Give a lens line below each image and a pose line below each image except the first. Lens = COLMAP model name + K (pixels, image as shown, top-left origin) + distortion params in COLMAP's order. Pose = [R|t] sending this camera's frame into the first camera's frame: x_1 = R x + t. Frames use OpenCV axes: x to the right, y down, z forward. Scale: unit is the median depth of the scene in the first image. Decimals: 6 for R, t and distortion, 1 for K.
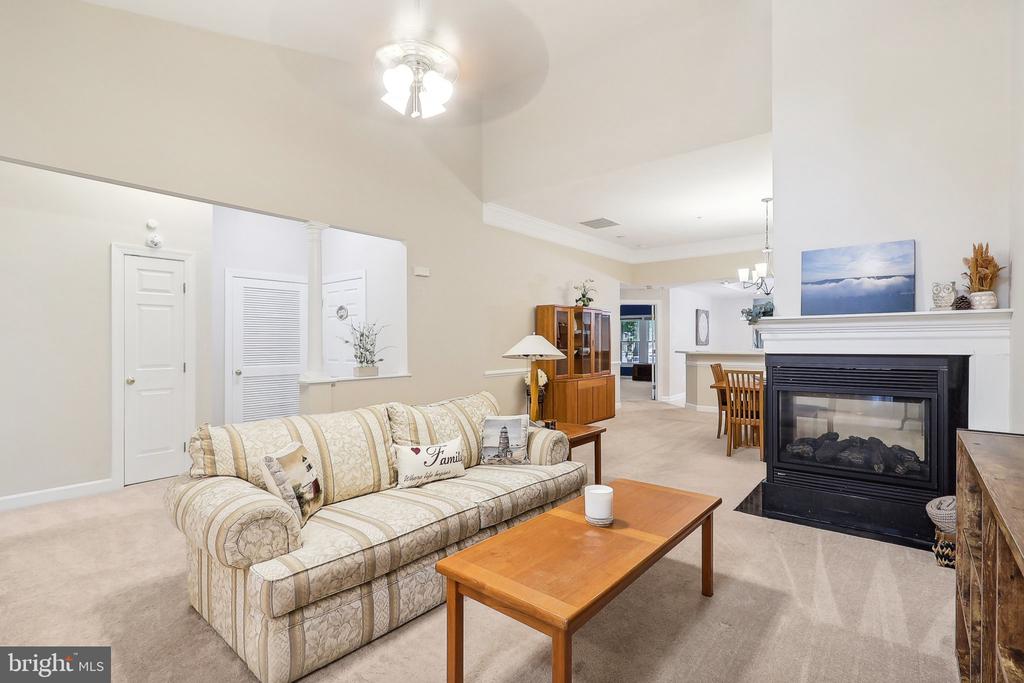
lens RADIAL K [[480.3, 0, 514.1], [0, 480.3, 342.8], [0, 0, 1]] dist [0.003450, -0.002342]
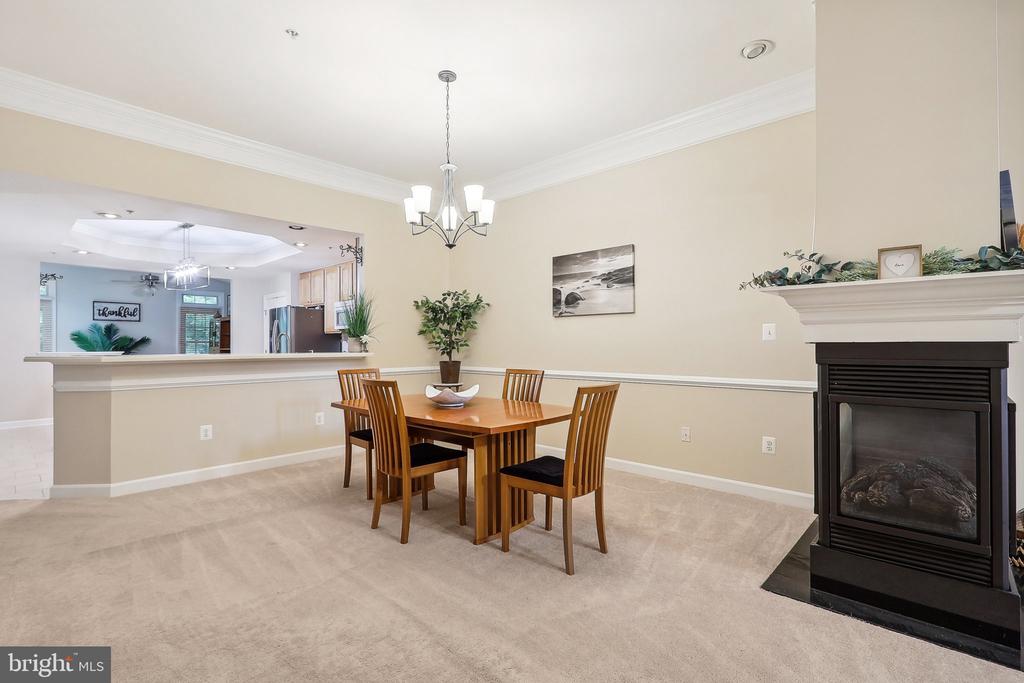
lens RADIAL K [[480.3, 0, 508.3], [0, 480.3, 343.4], [0, 0, 1]] dist [0.003450, -0.002342]
pose [[0.078464, 0.006740, 0.996894, -0.037304], [0.002588, 0.999972, -0.006964, 0.026181], [-0.996914, 0.003127, 0.078444, 1.628029]]
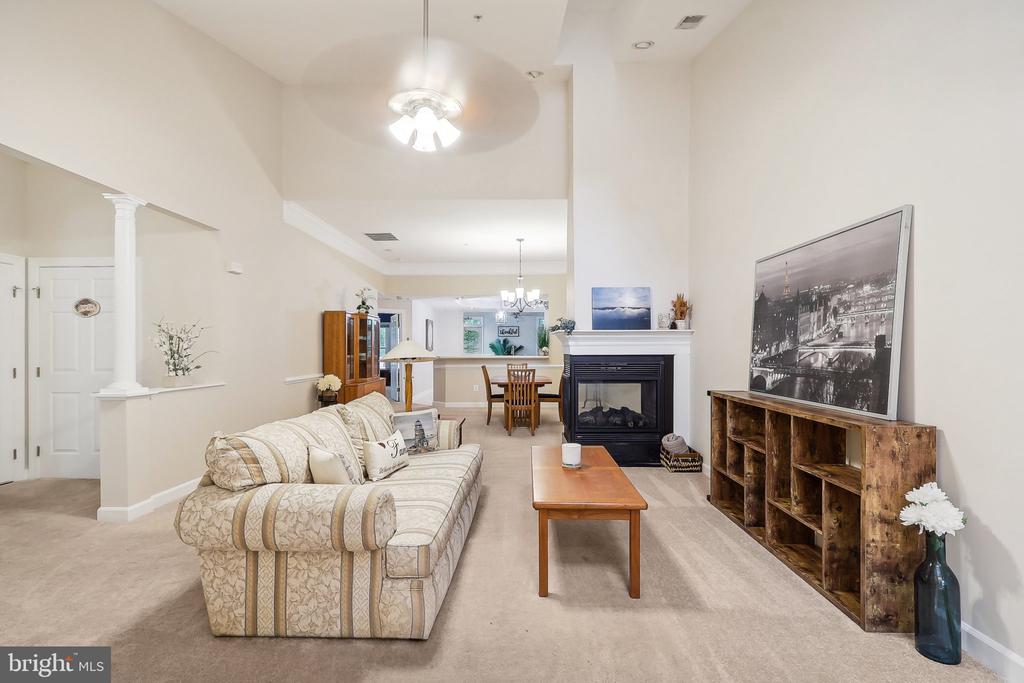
lens RADIAL K [[480.3, 0, 511.1], [0, 480.3, 346.2], [0, 0, 1]] dist [0.003450, -0.002342]
pose [[0.786467, 0.005721, 0.617606, -0.559131], [-0.000601, 0.999964, -0.008497, 0.008575], [-0.617632, 0.006312, 0.786442, -0.032073]]
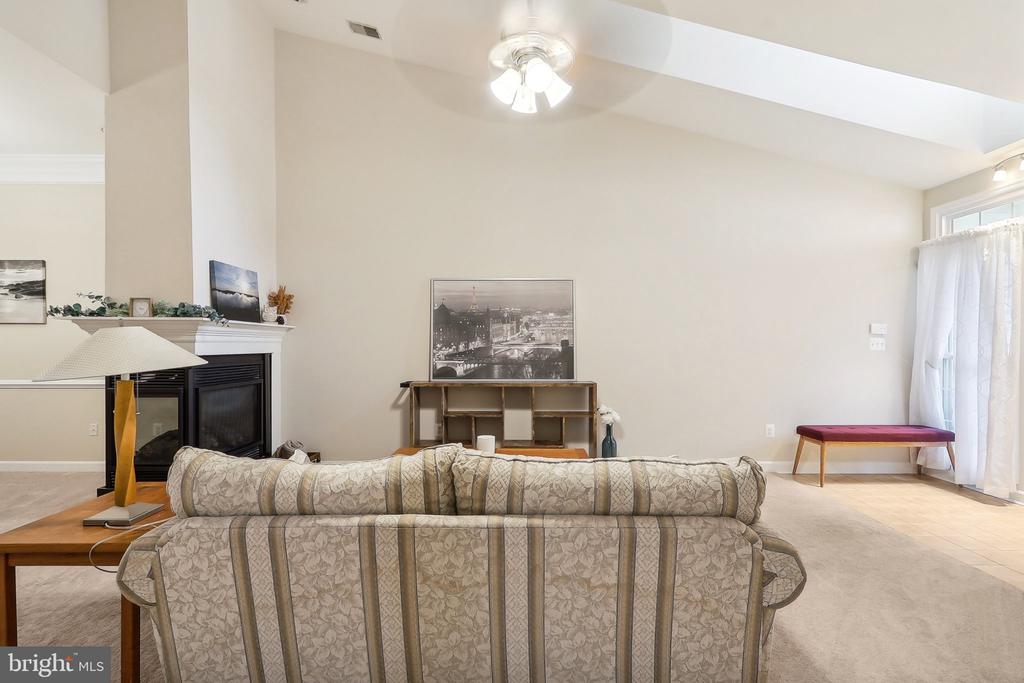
lens RADIAL K [[480.3, 0, 516.9], [0, 480.3, 345.6], [0, 0, 1]] dist [0.003450, -0.002342]
pose [[-0.632147, 0.004016, 0.774838, -0.698806], [0.001840, 0.999992, -0.003682, 0.007625], [-0.774846, -0.000901, -0.632149, 1.203195]]
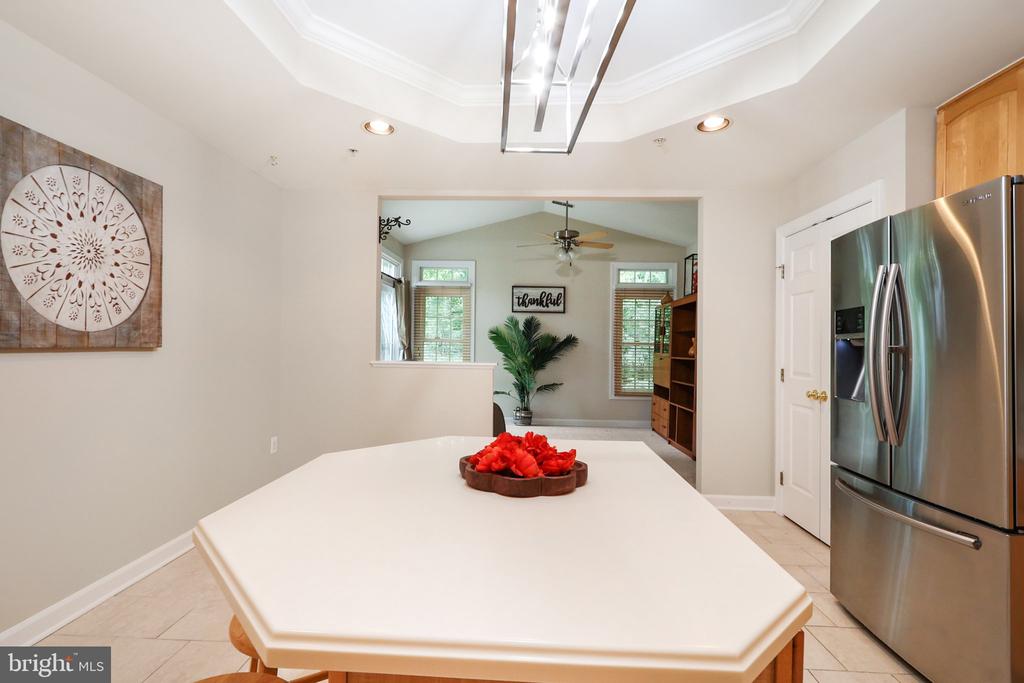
lens RADIAL K [[480.3, 0, 508.2], [0, 480.3, 345.1], [0, 0, 1]] dist [0.003450, -0.002342]
pose [[0.801745, 0.011383, 0.597557, 1.491763], [-0.015377, 0.999881, 0.001584, -0.003205], [-0.597468, -0.010458, 0.801825, 2.759619]]
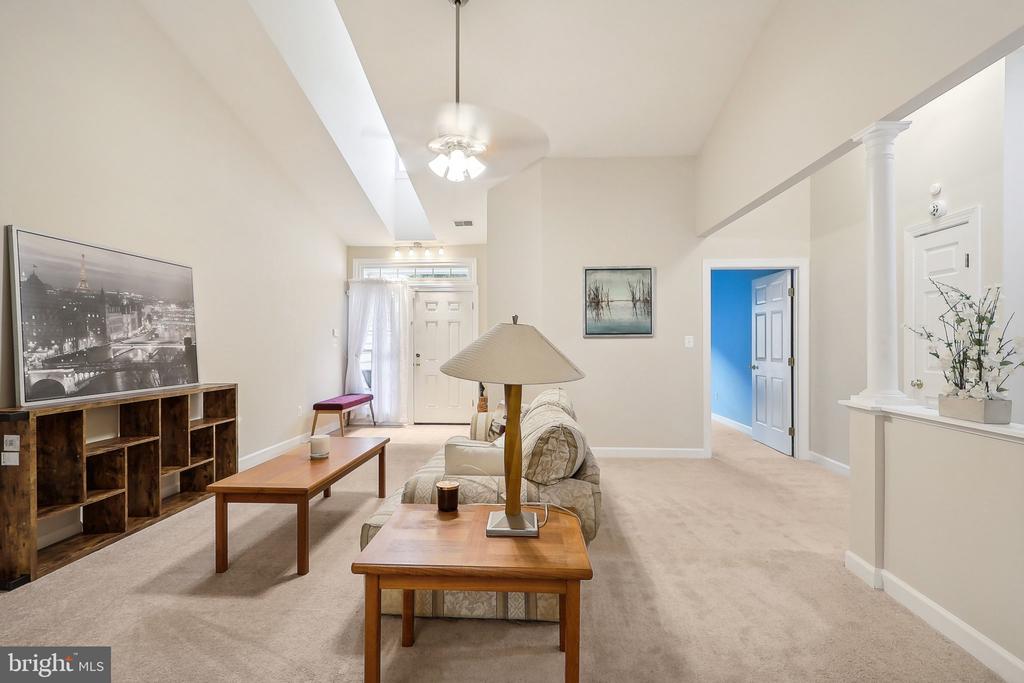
lens RADIAL K [[480.3, 0, 509.0], [0, 480.3, 334.0], [0, 0, 1]] dist [0.003450, -0.002342]
pose [[-0.809398, -0.006108, -0.587229, 0.372150], [0.005319, 0.999829, -0.017731, 0.002954], [0.587236, -0.017474, -0.809227, 1.642624]]
